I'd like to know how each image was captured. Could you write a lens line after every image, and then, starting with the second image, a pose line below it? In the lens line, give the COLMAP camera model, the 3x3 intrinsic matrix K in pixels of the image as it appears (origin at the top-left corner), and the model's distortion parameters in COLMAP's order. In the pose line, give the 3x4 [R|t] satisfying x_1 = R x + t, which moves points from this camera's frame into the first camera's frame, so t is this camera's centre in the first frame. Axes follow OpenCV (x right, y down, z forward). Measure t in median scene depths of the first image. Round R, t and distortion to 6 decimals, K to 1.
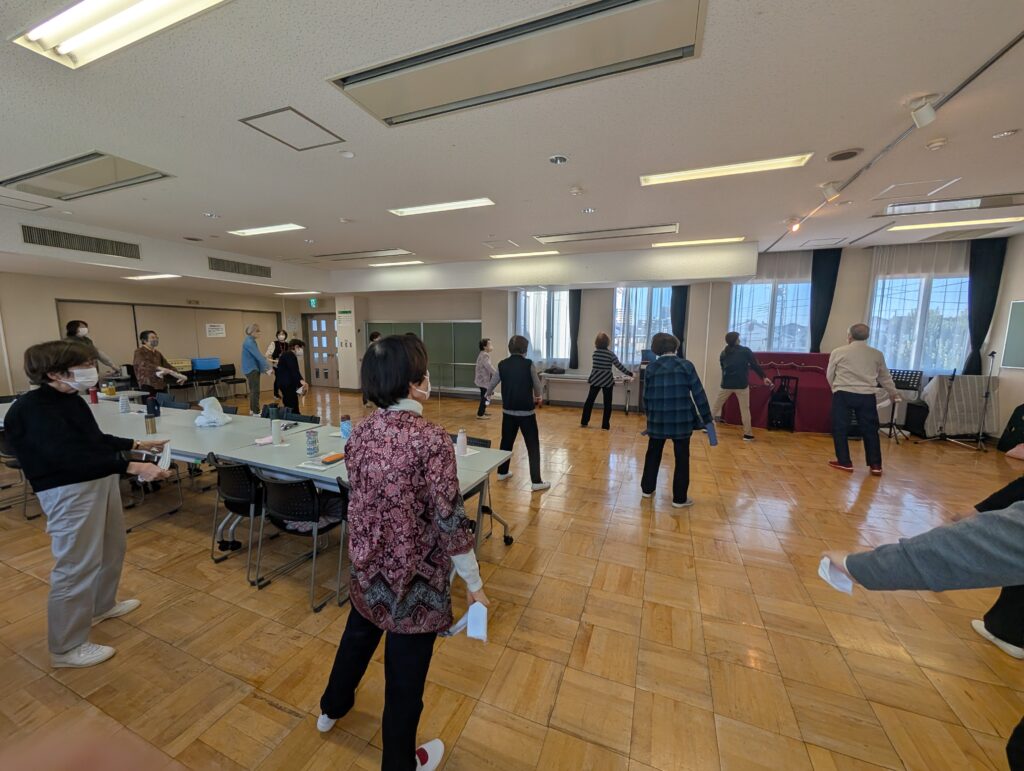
lens RADIAL K [[386.8, 0, 511.0], [0, 386.8, 381.3], [0, 0, 1]] dist [-0.001304, -0.000197]
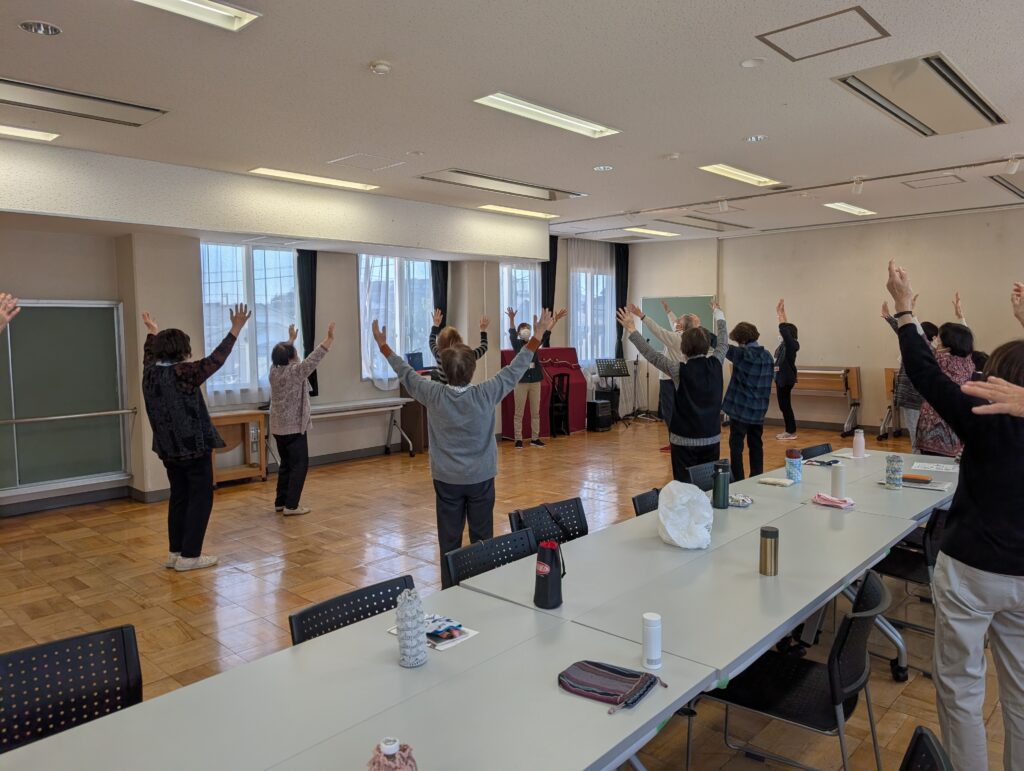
lens RADIAL K [[720.0, 0, 507.3], [0, 720.0, 374.8], [0, 0, 1]] dist [0.023887, -0.004904]
pose [[0.375105, -0.071732, 0.924203, -0.769625], [0.128184, 0.991437, 0.024925, -0.059840], [-0.918077, 0.109119, 0.381088, 0.421044]]
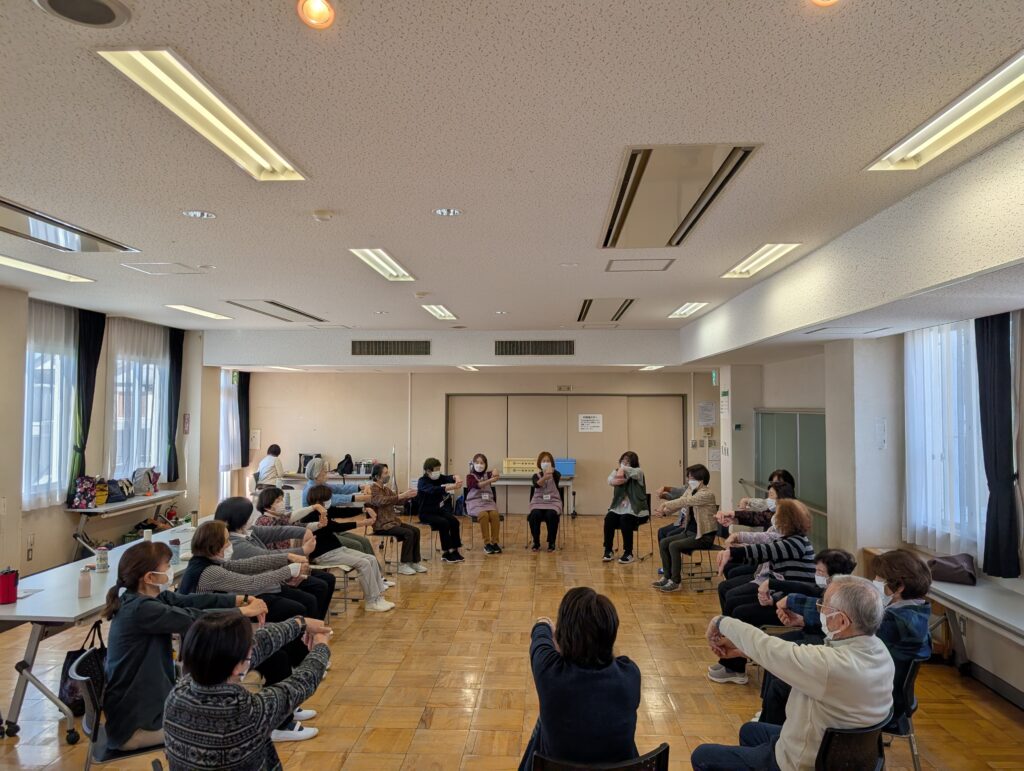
lens RADIAL K [[720.0, 0, 507.3], [0, 720.0, 374.8], [0, 0, 1]] dist [0.023887, -0.004904]
pose [[0.313883, -0.046922, -0.948302, 0.657792], [-0.115718, 0.989442, -0.087260, -0.107914], [0.942384, 0.137125, 0.305139, 0.524868]]
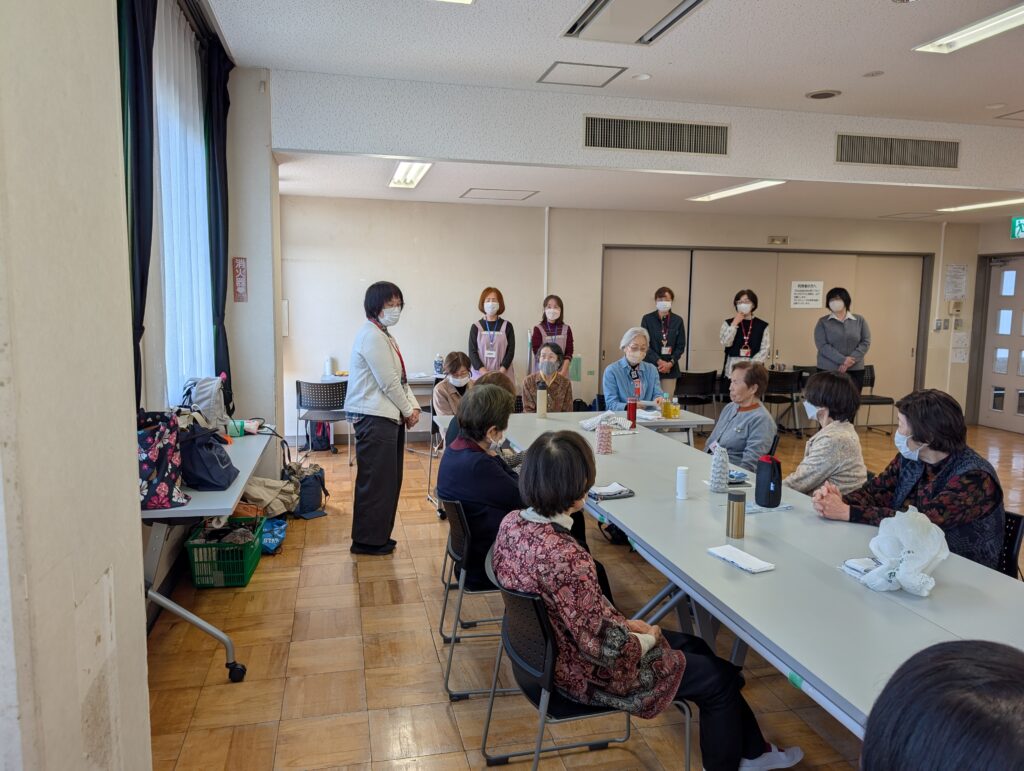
lens RADIAL K [[727.7, 0, 508.3], [0, 727.7, 382.0], [0, 0, 1]] dist [0.005020, 0.001431]
pose [[0.565478, 0.097018, -0.819038, -0.253289], [-0.108902, 0.993146, 0.042454, -0.021986], [0.817542, 0.065188, 0.572167, 0.192109]]
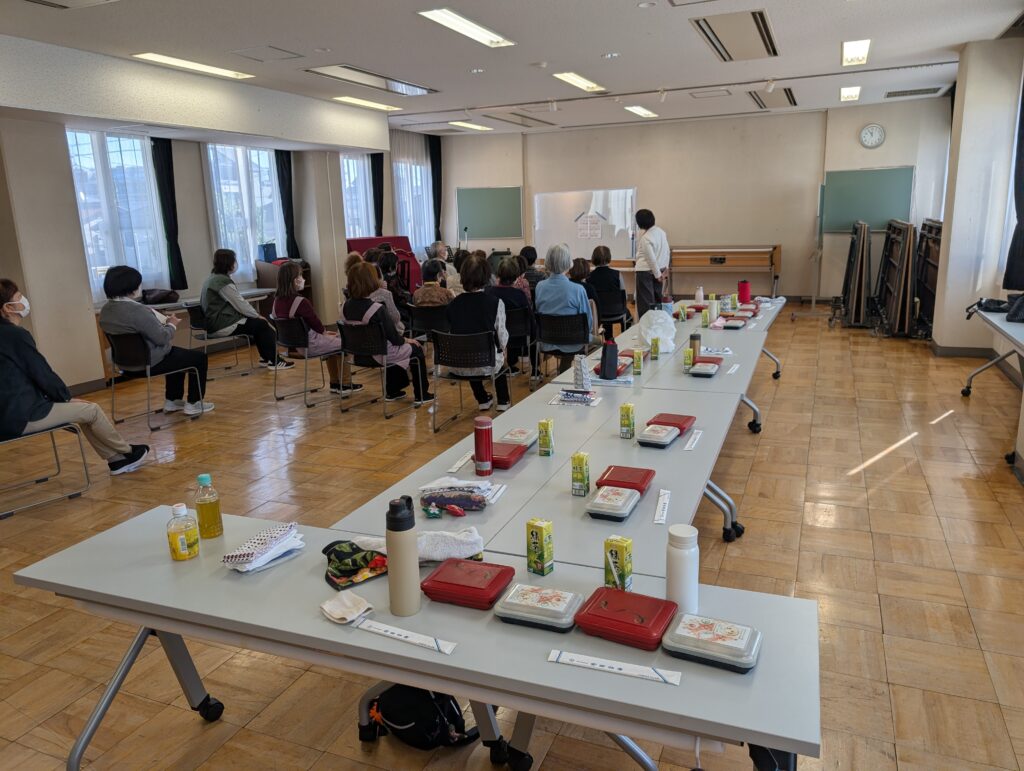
lens RADIAL K [[712.9, 0, 512.0], [0, 712.9, 385.5], [0, 0, 1]] dist [0.073070, -0.098921]
pose [[0.031029, -0.241001, 0.970029, -0.972431], [0.150623, 0.960541, 0.233826, -0.080041], [-0.988104, 0.138853, 0.066105, 0.571595]]
